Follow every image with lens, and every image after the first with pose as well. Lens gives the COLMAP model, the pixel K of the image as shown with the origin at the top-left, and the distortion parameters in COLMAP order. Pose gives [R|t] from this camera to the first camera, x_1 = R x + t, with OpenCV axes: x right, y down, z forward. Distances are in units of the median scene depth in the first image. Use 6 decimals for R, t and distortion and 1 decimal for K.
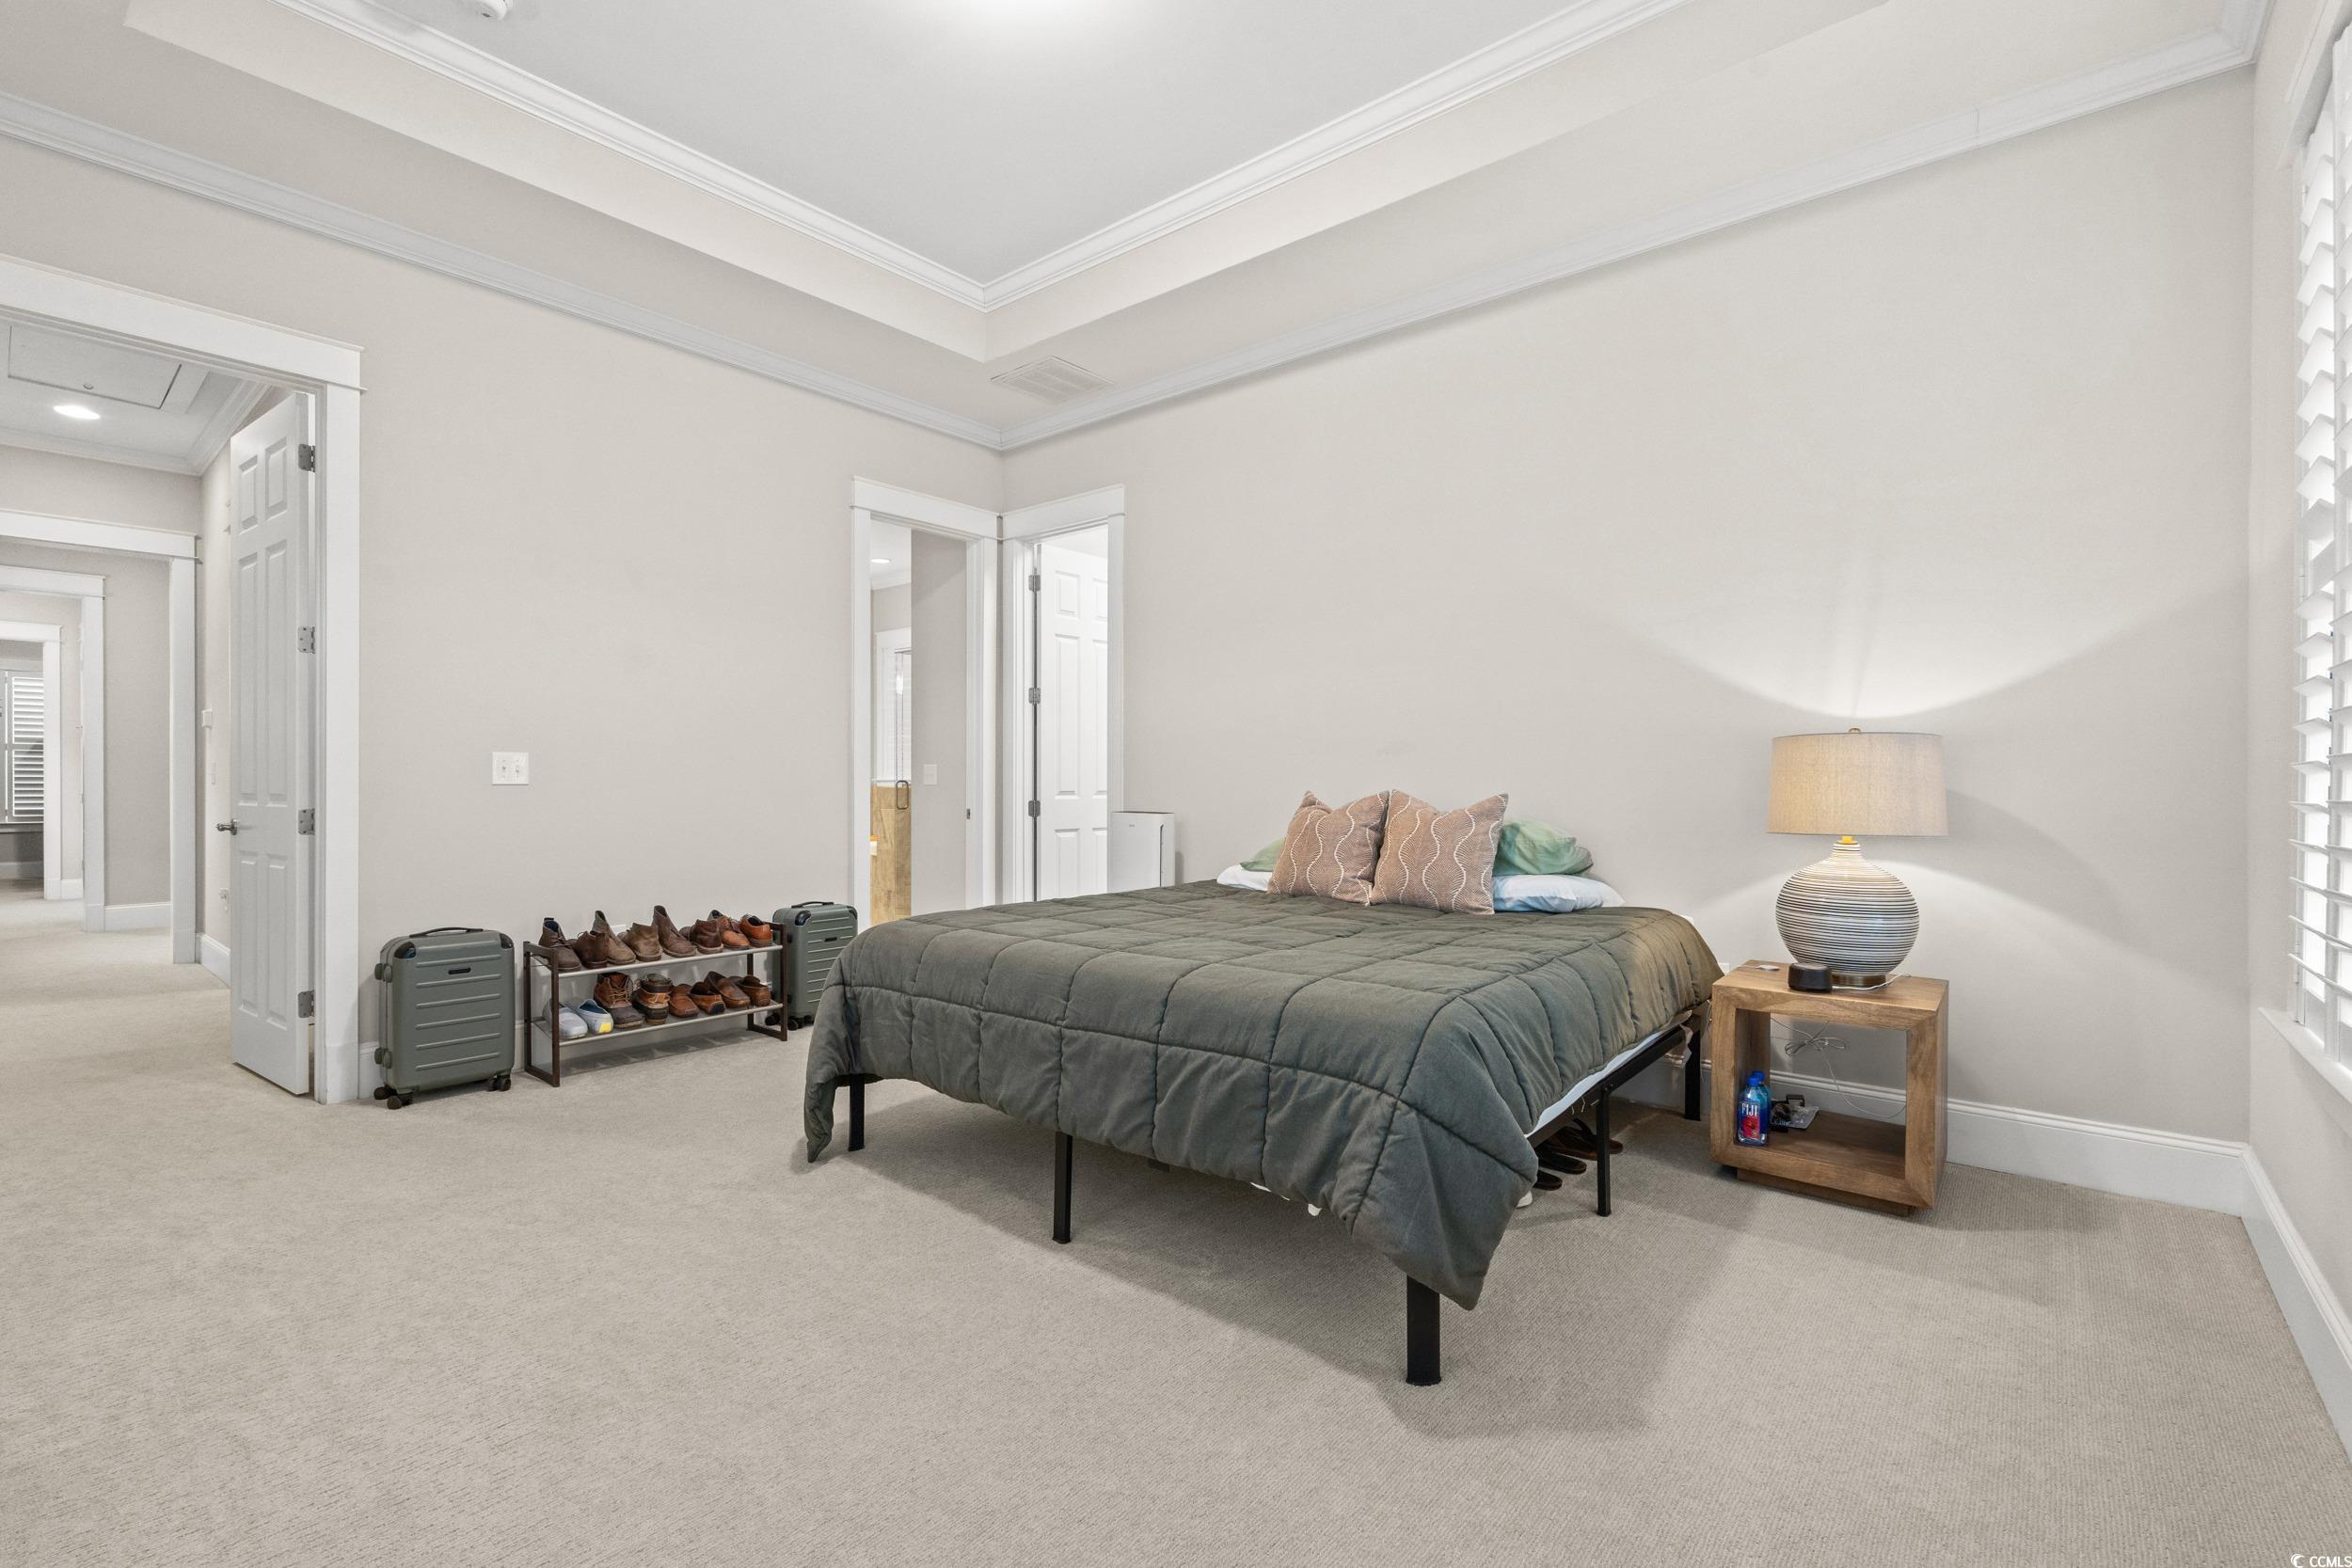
lens RADIAL K [[1031.5, 0, 1184.8], [0, 1031.5, 784.0], [0, 0, 1]] dist [0.000346, 0.000101]
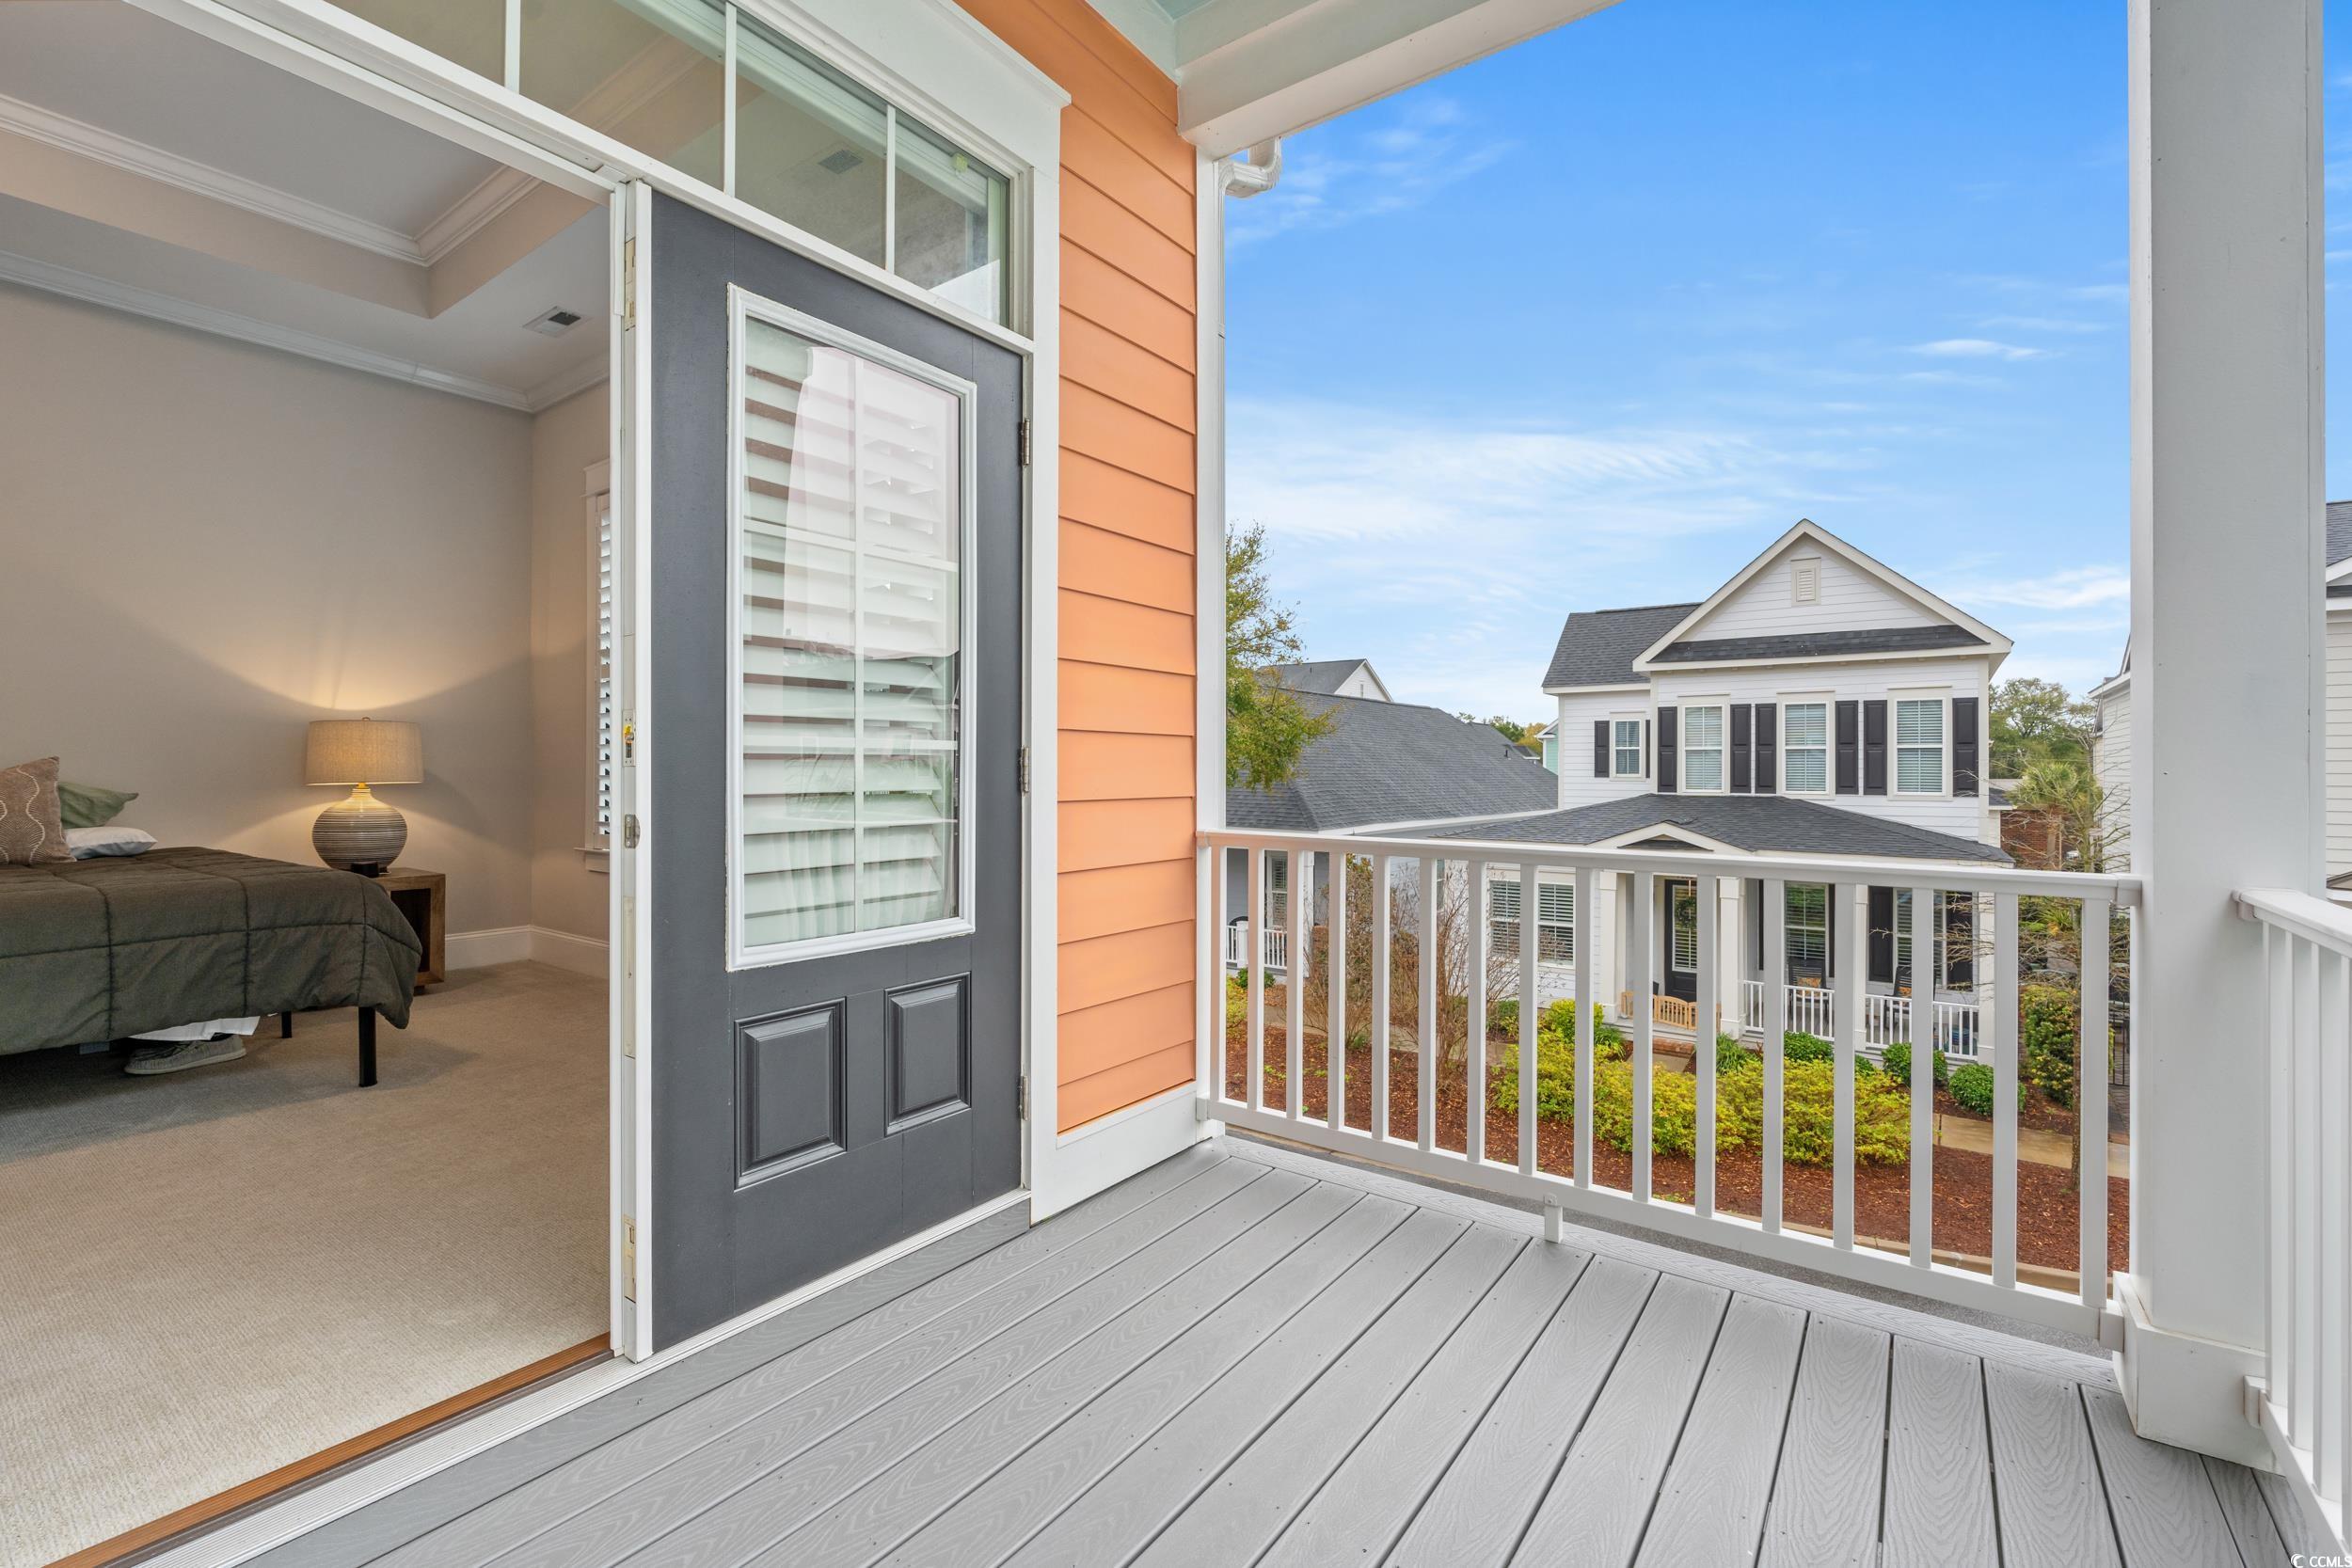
lens RADIAL K [[1031.5, 0, 1184.7], [0, 1031.5, 781.2], [0, 0, 1]] dist [0.000346, 0.000101]
pose [[-0.069923, -0.012349, 0.997476, -1.040222], [-0.002041, 0.999923, 0.012236, 0.022682], [-0.997550, -0.001181, -0.069943, -0.171183]]
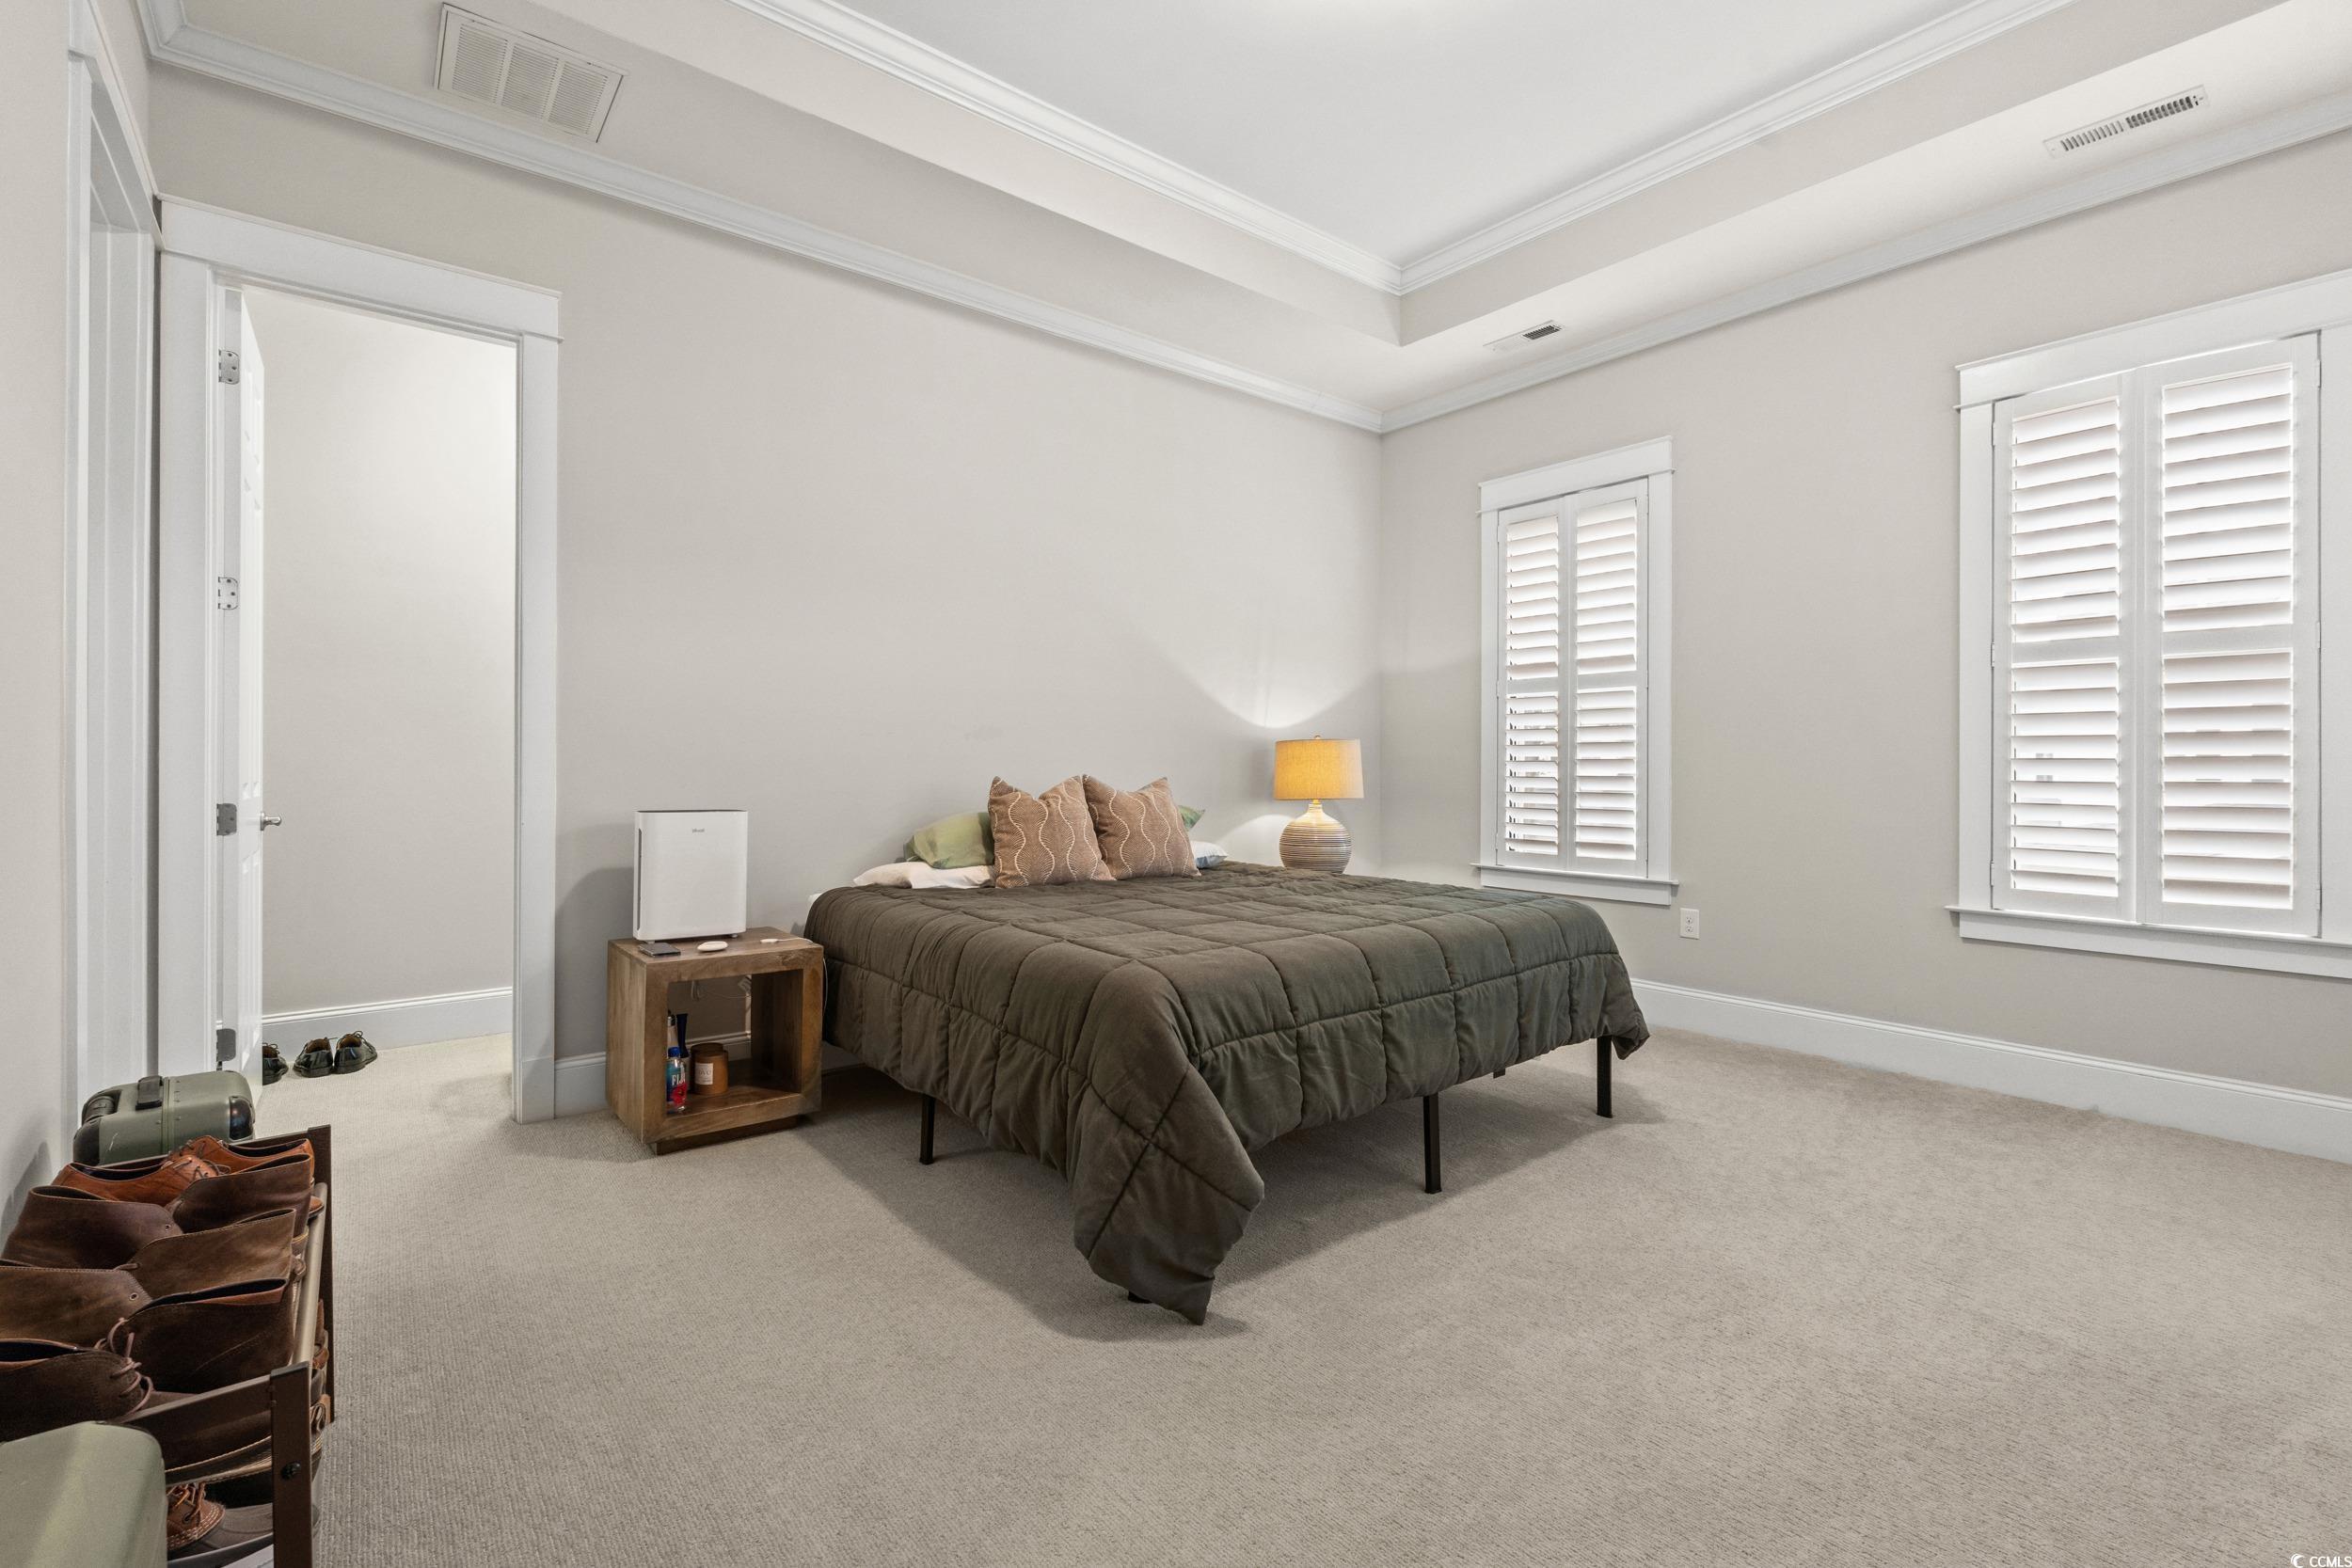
lens RADIAL K [[1031.5, 0, 1170.7], [0, 1031.5, 762.0], [0, 0, 1]] dist [0.000346, 0.000101]
pose [[0.204114, 0.001388, 0.978946, -1.036146], [-0.001559, 0.999998, -0.001093, -0.008093], [-0.978946, -0.001303, 0.204116, 0.873108]]
